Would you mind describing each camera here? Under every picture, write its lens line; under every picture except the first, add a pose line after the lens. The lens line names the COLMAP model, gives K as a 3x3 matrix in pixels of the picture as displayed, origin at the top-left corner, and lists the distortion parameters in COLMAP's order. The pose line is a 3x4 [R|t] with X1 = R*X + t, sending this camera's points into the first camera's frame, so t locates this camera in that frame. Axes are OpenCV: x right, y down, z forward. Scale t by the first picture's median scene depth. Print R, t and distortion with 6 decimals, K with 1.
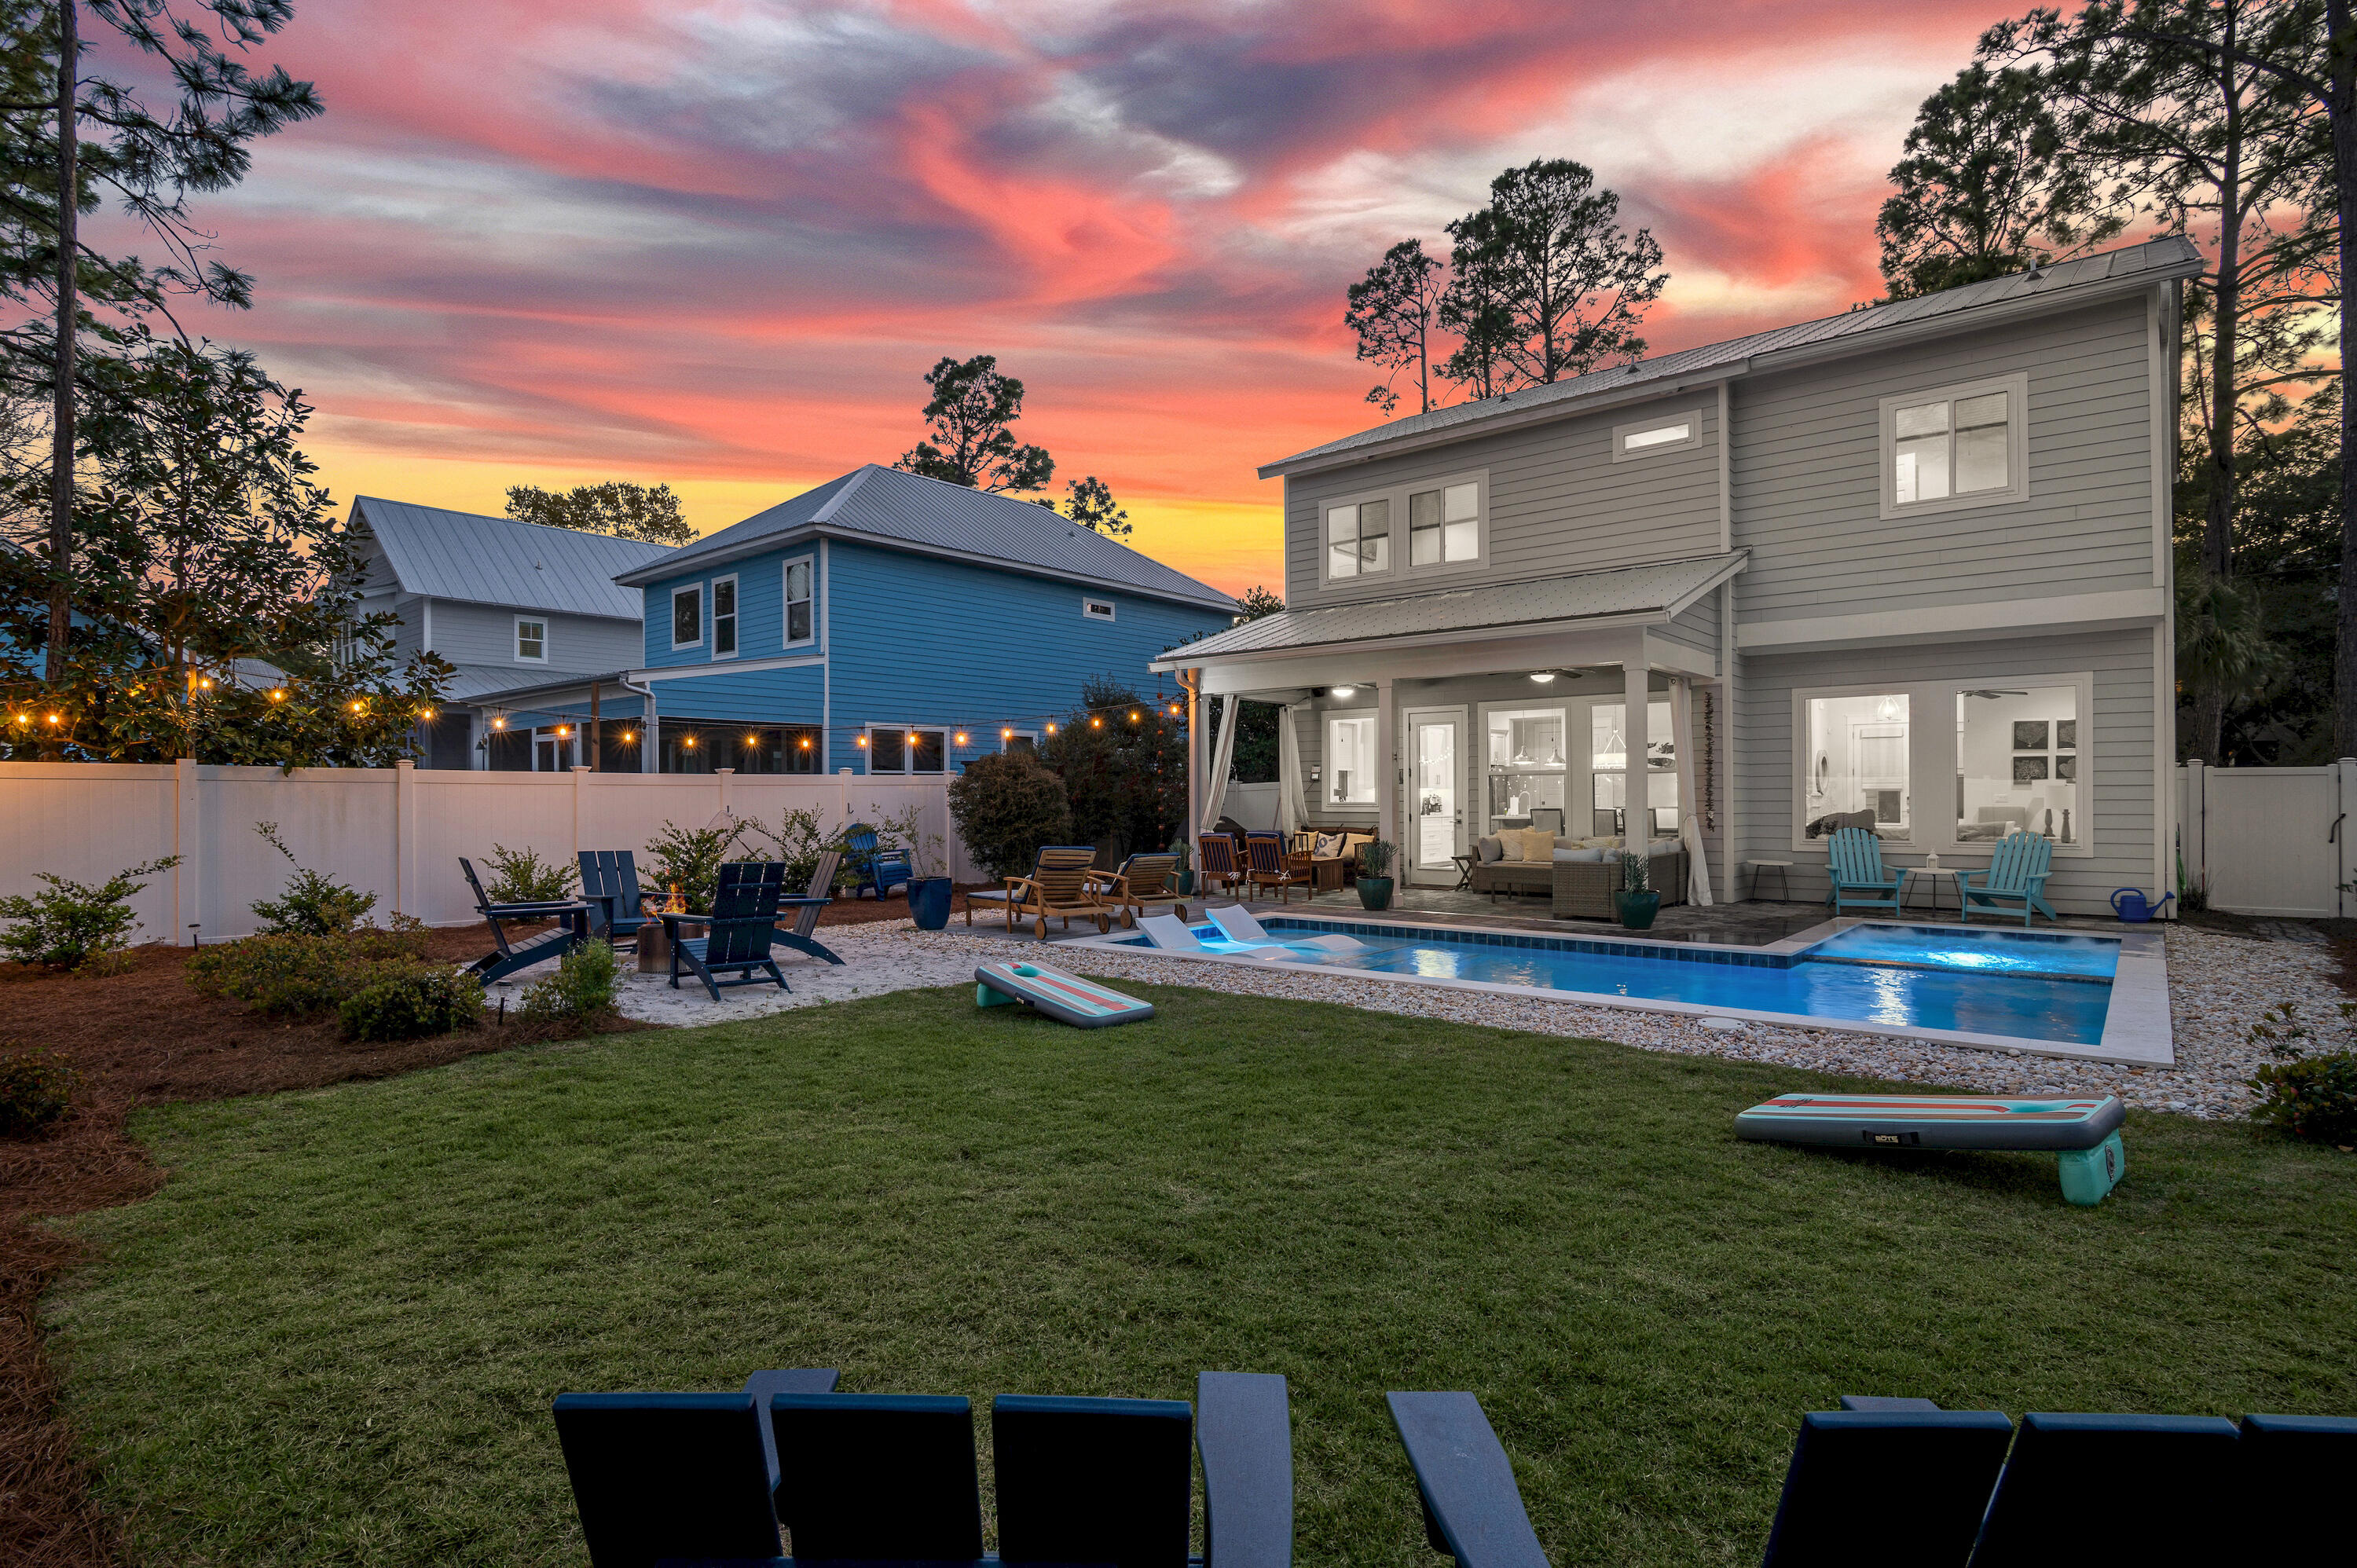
lens RADIAL K [[1186.9, 0, 1175.2], [0, 1186.9, 793.4], [0, 0, 1]] dist [-0.000031, 0.000466]
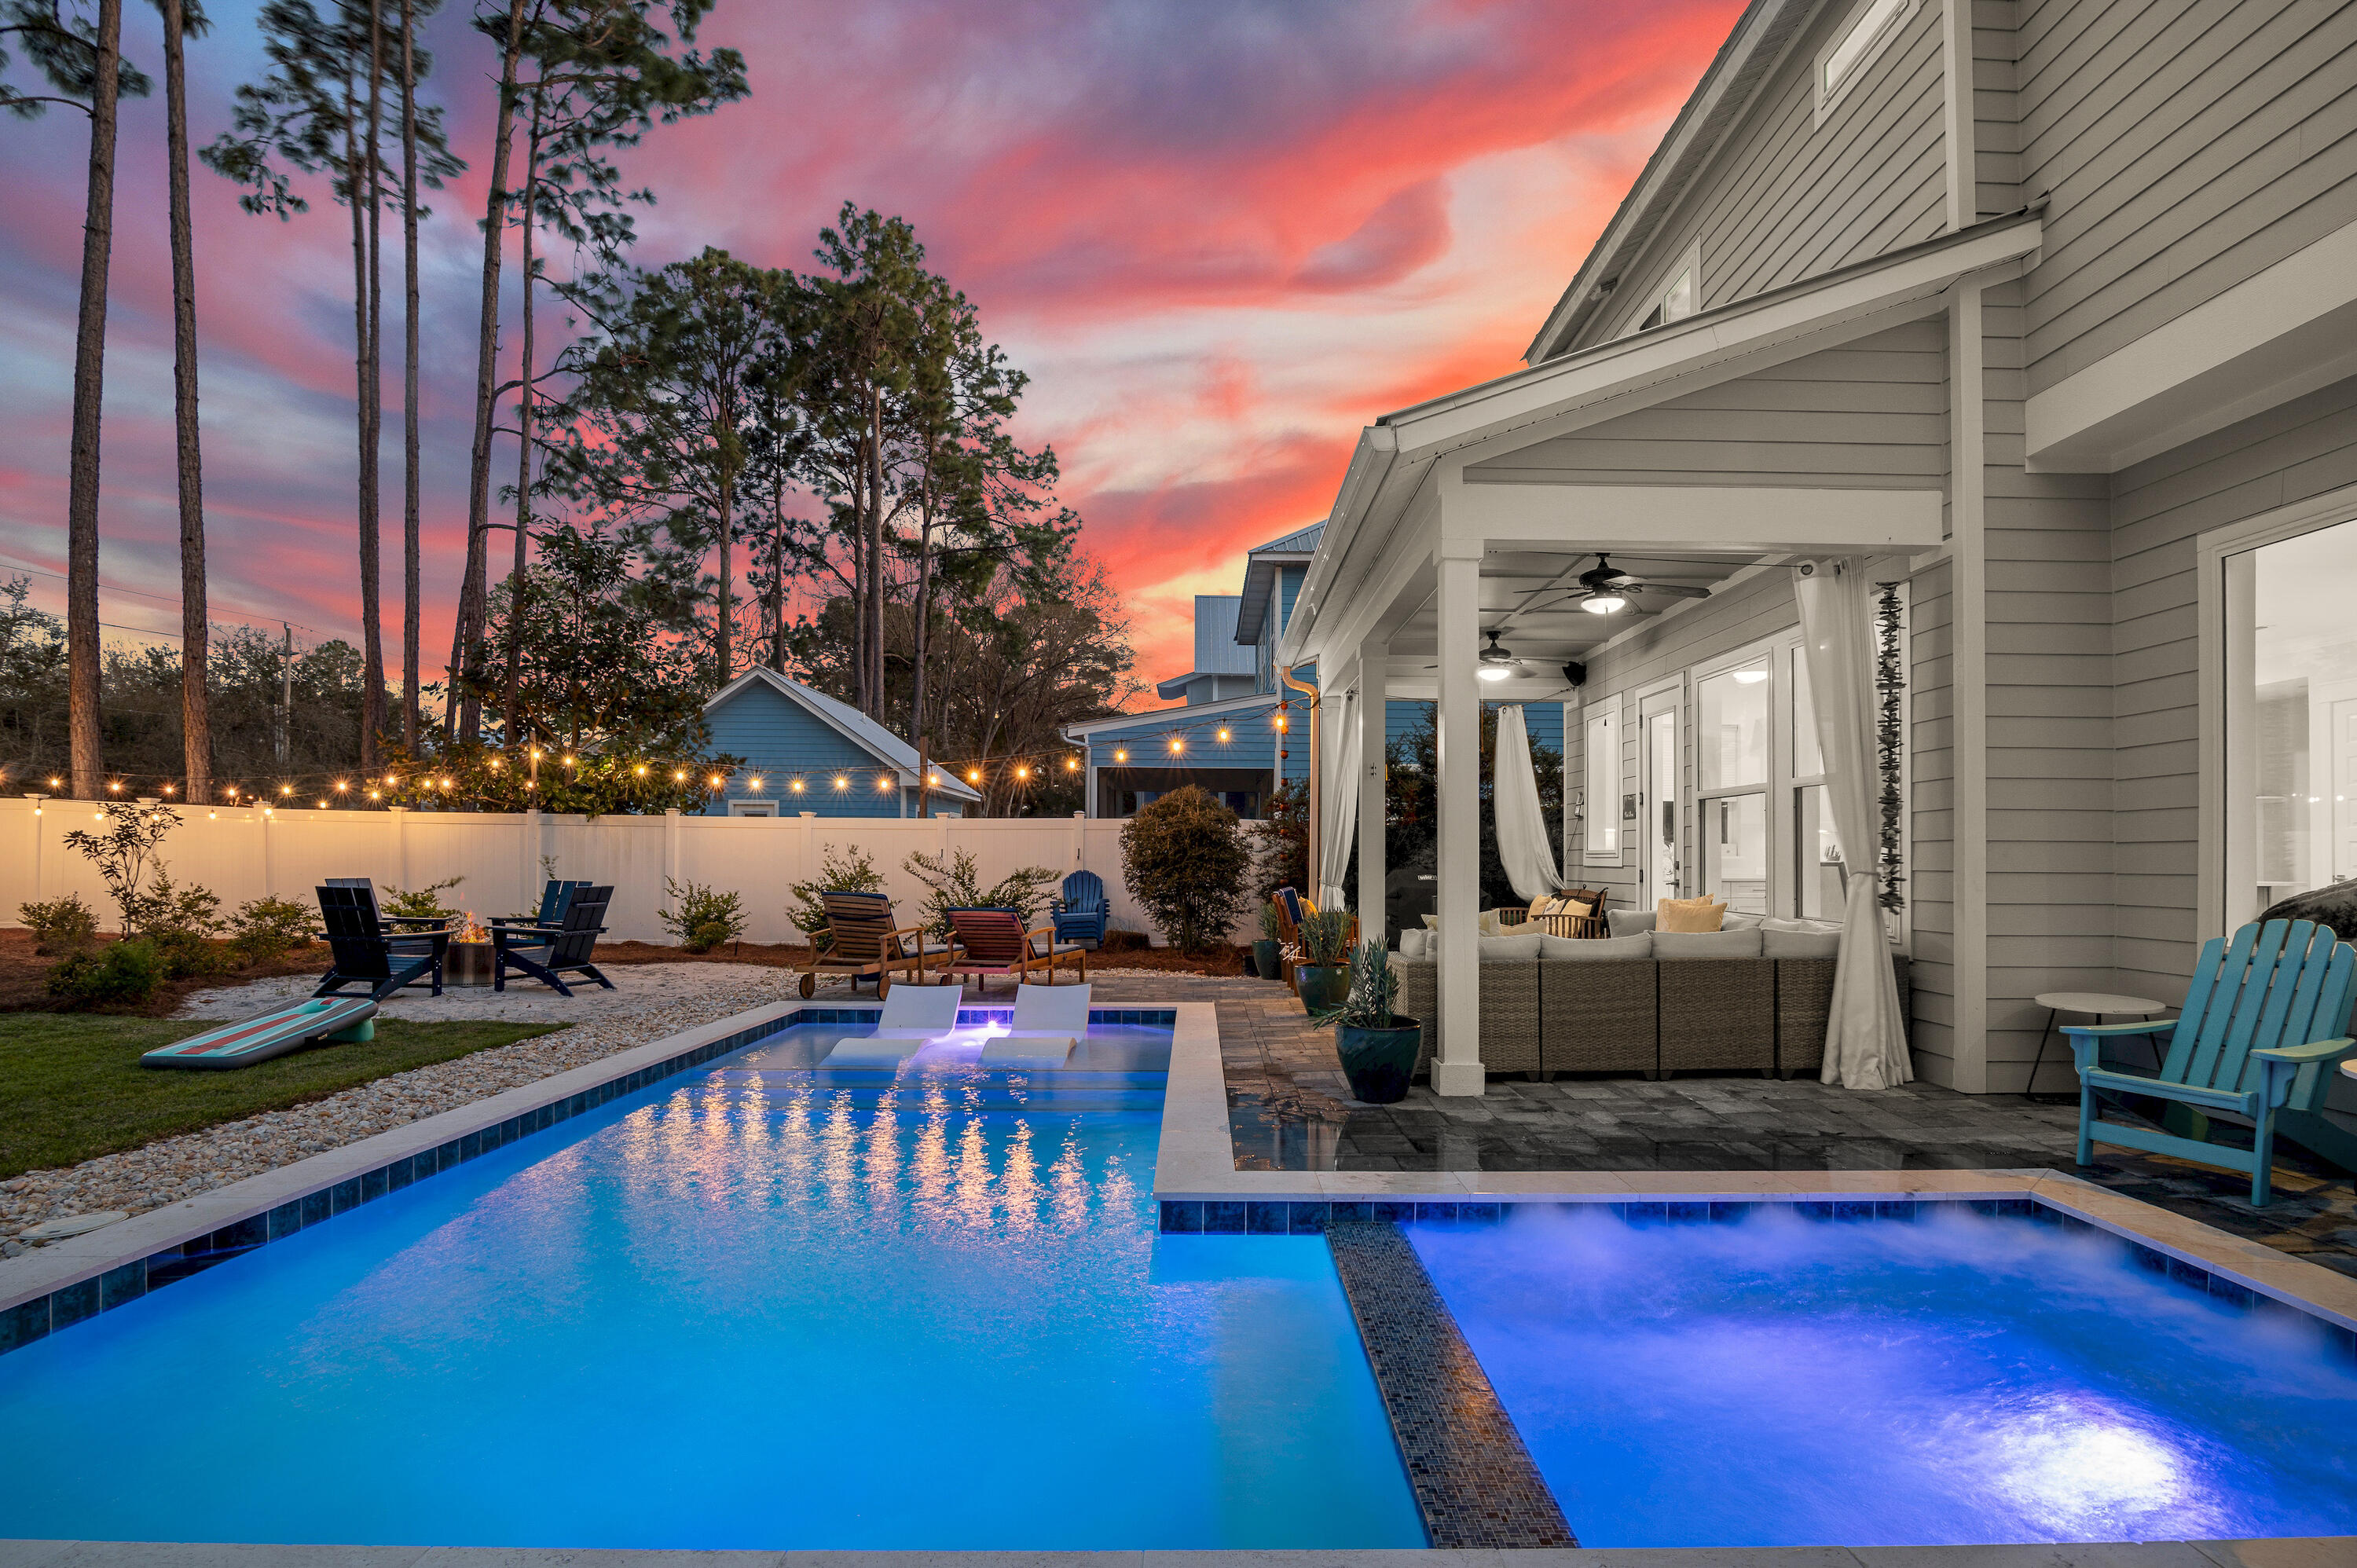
lens RADIAL K [[1155.2, 0, 1179.4], [0, 1155.2, 832.5], [0, 0, 1]] dist [-0.000669, 0.000171]
pose [[0.629630, -0.004892, -0.776880, 0.491045], [-0.000203, 0.999979, -0.006461, 0.005023], [0.776895, 0.004226, 0.629615, 0.440208]]
